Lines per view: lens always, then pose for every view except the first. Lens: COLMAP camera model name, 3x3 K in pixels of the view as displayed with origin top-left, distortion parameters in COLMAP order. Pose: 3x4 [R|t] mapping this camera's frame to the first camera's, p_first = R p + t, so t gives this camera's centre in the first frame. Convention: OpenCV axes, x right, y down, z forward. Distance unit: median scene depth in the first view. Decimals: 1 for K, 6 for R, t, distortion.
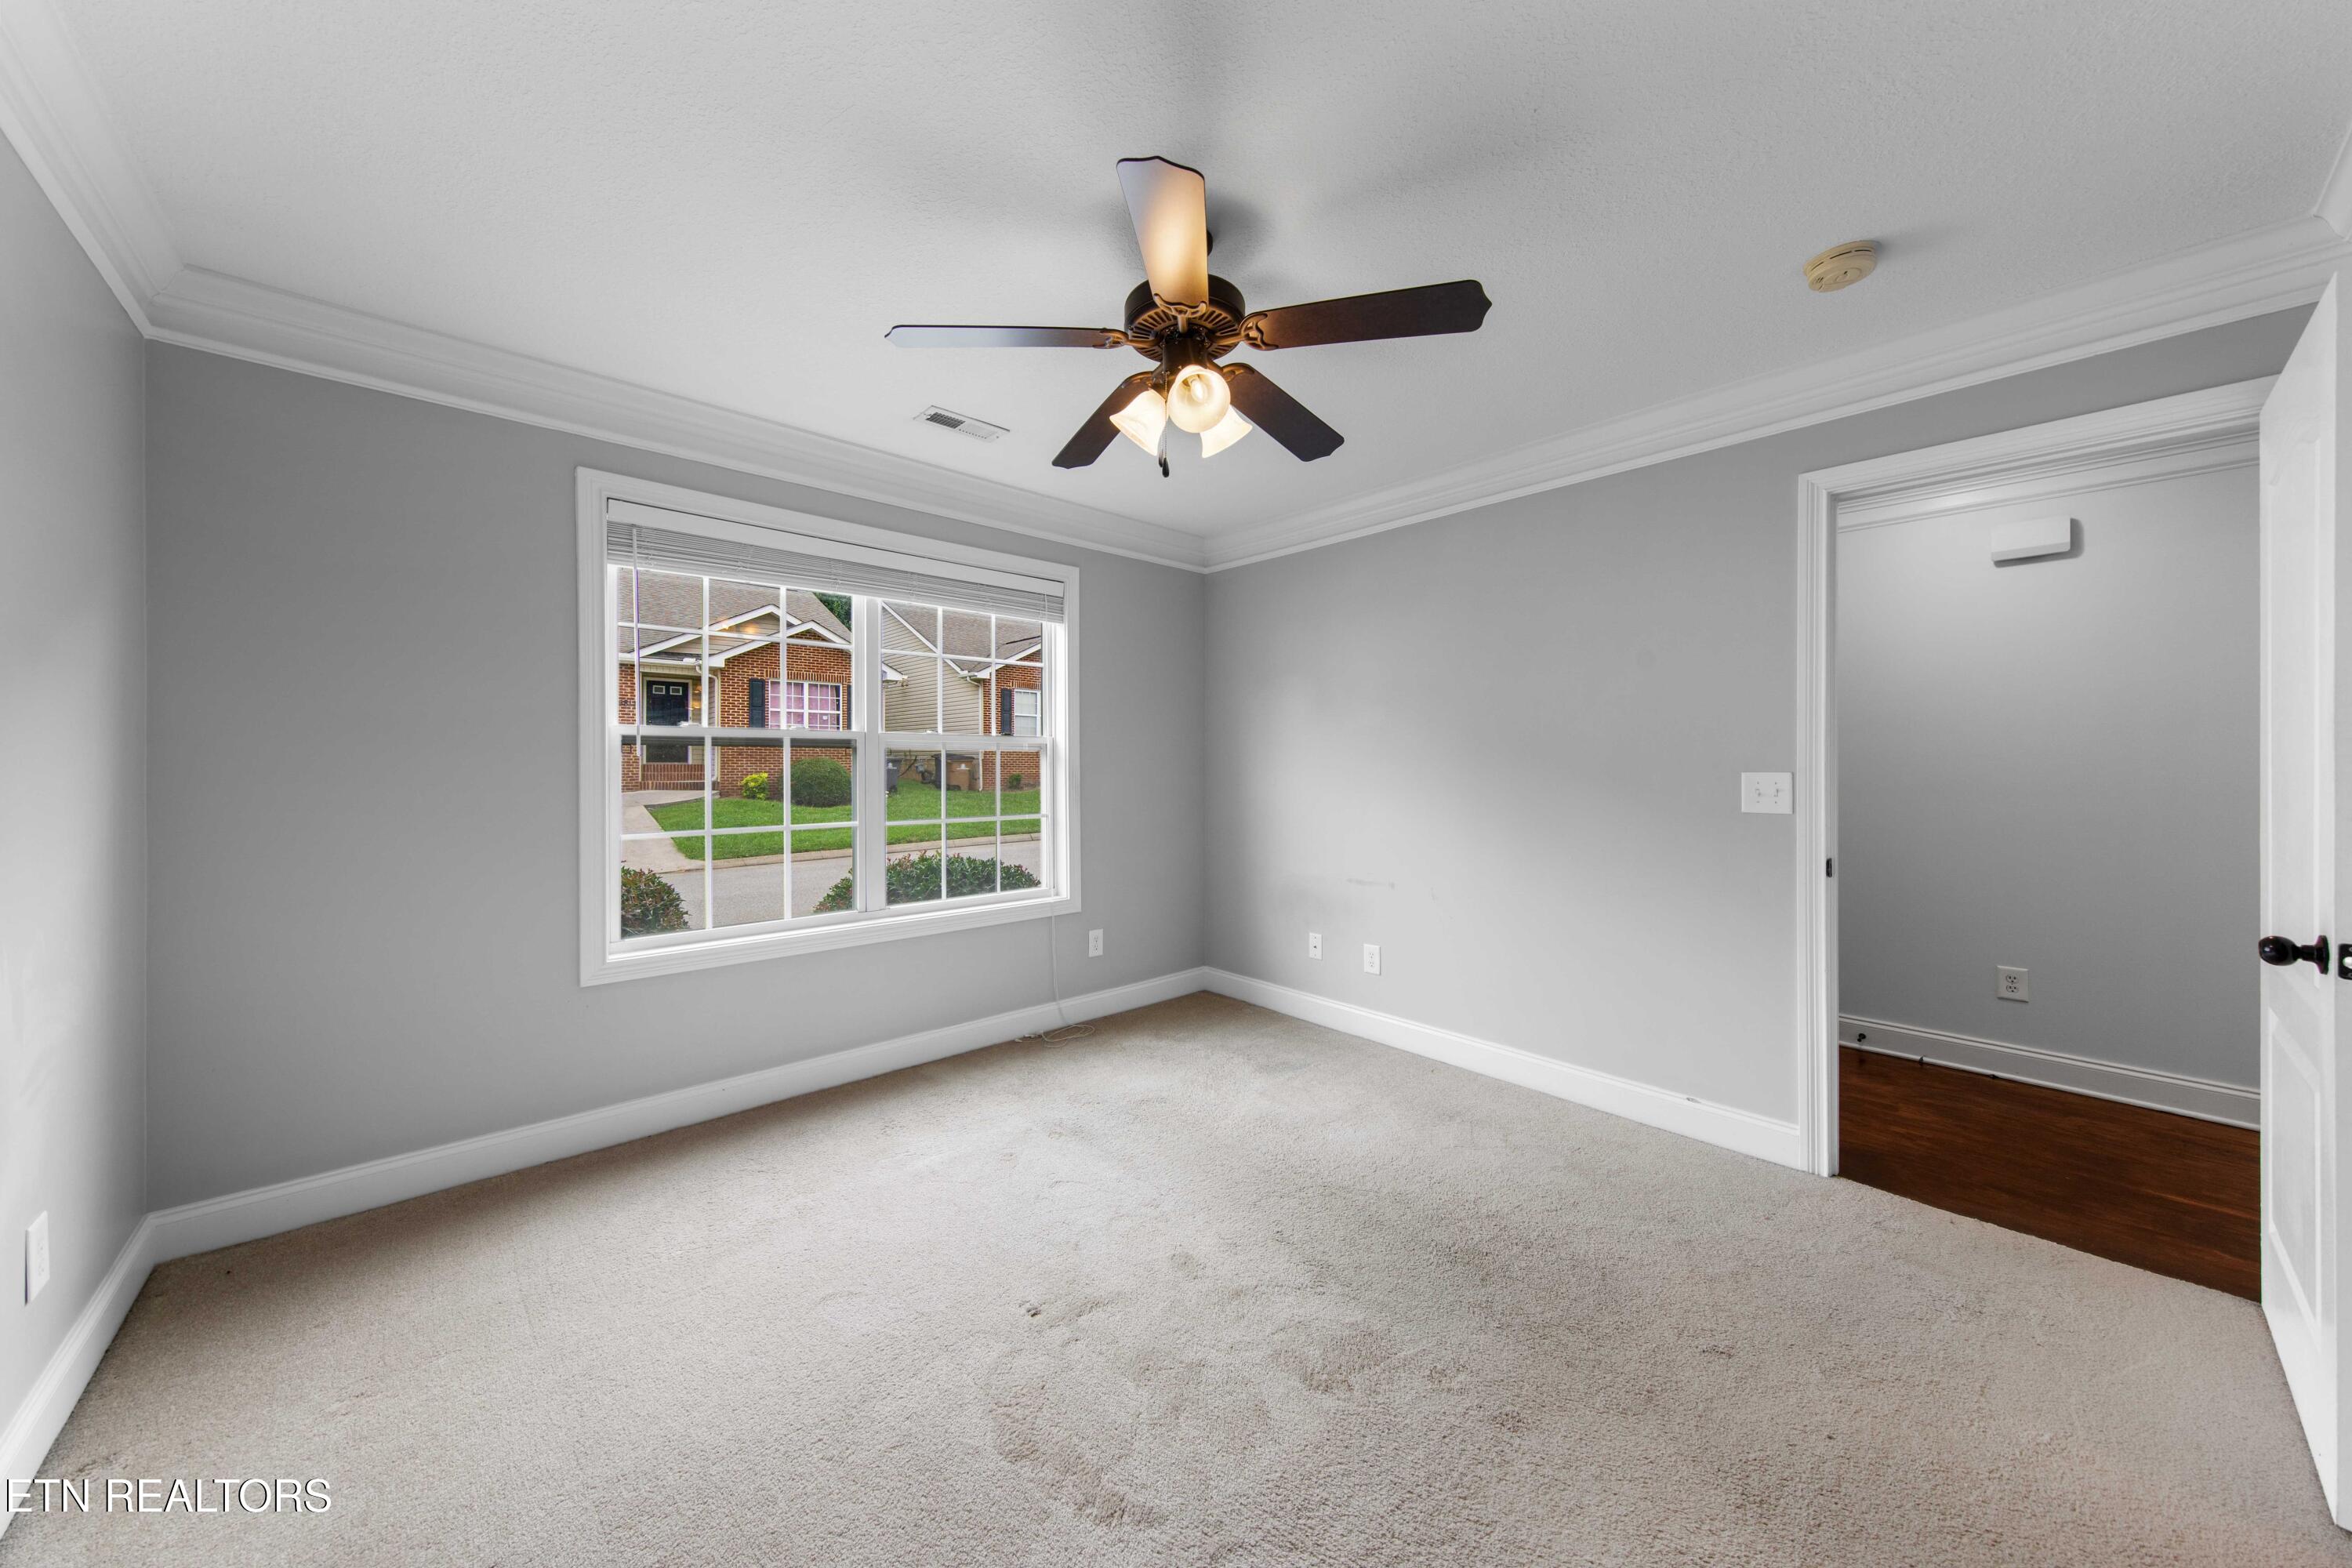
lens RADIAL K [[794.3, 0, 1176.0], [0, 794.3, 784.0], [0, 0, 1]] dist [0.036083, 0.000012]
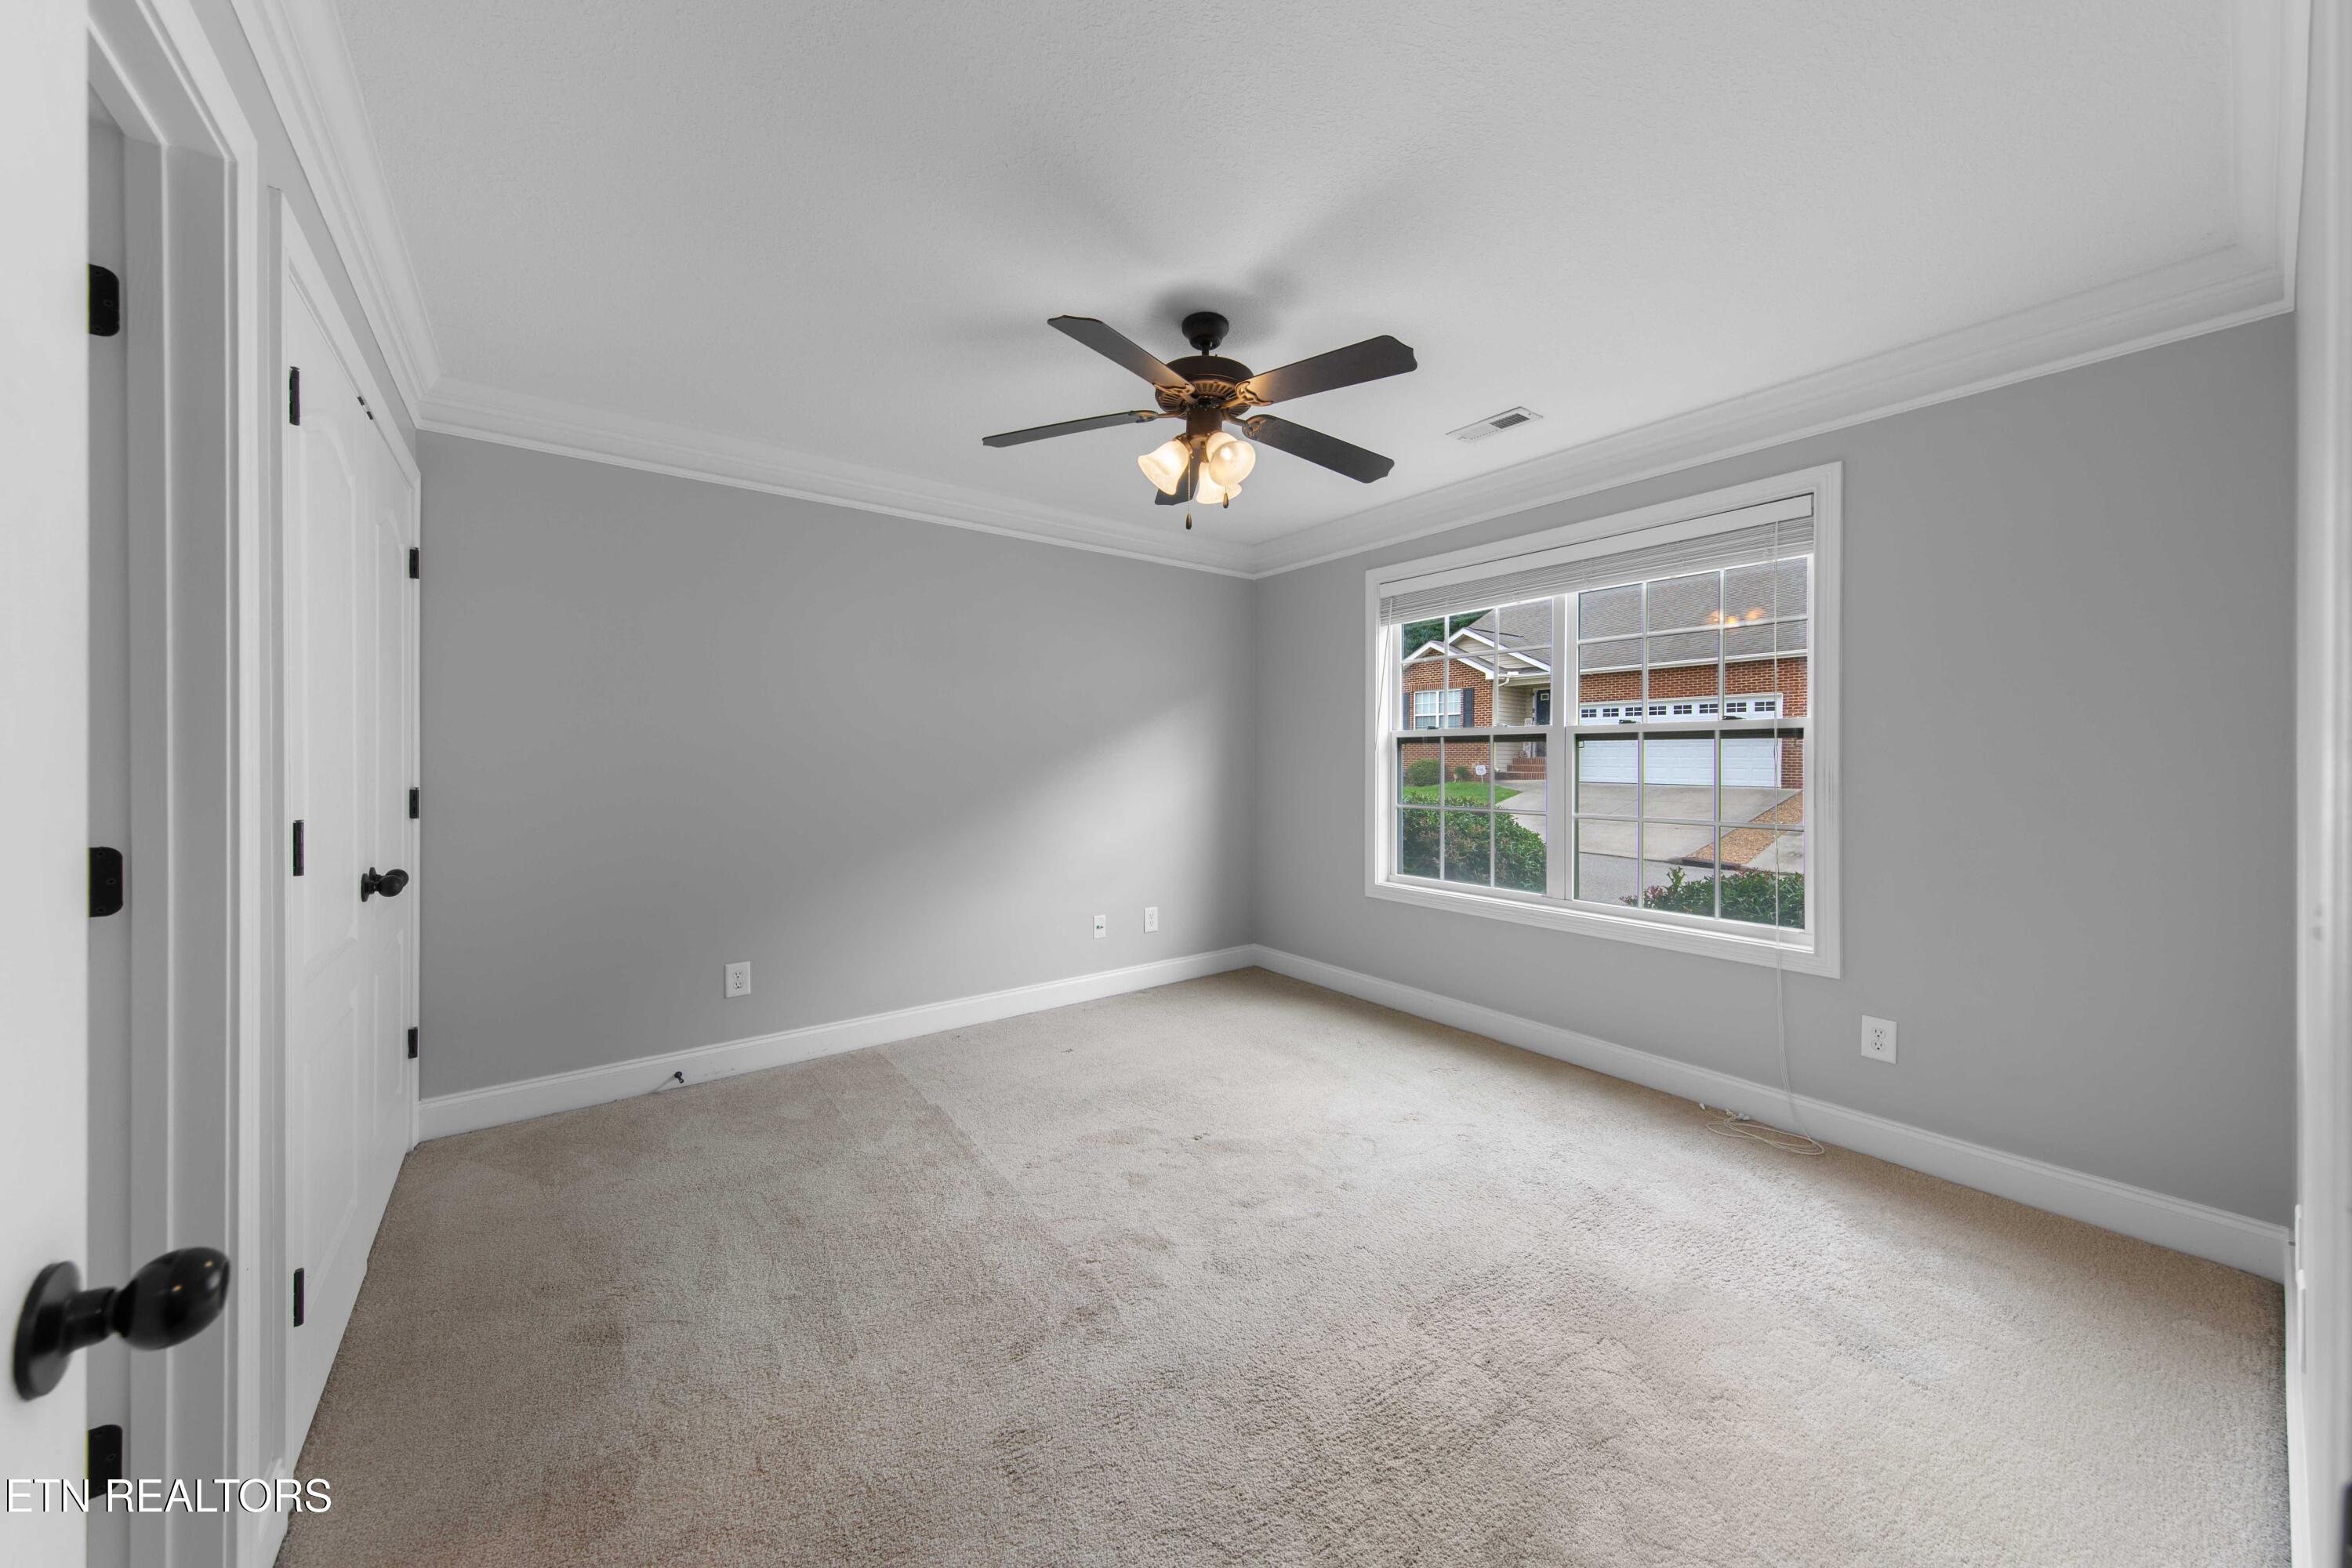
lens RADIAL K [[769.8, 0, 1173.8], [0, 769.8, 776.8], [0, 0, 1]] dist [0.003997, 0.000036]
pose [[-0.043089, 0.027475, -0.998693, 0.633965], [-0.025977, 0.999253, 0.028611, -0.014035], [0.998733, 0.027176, -0.042343, 0.547595]]
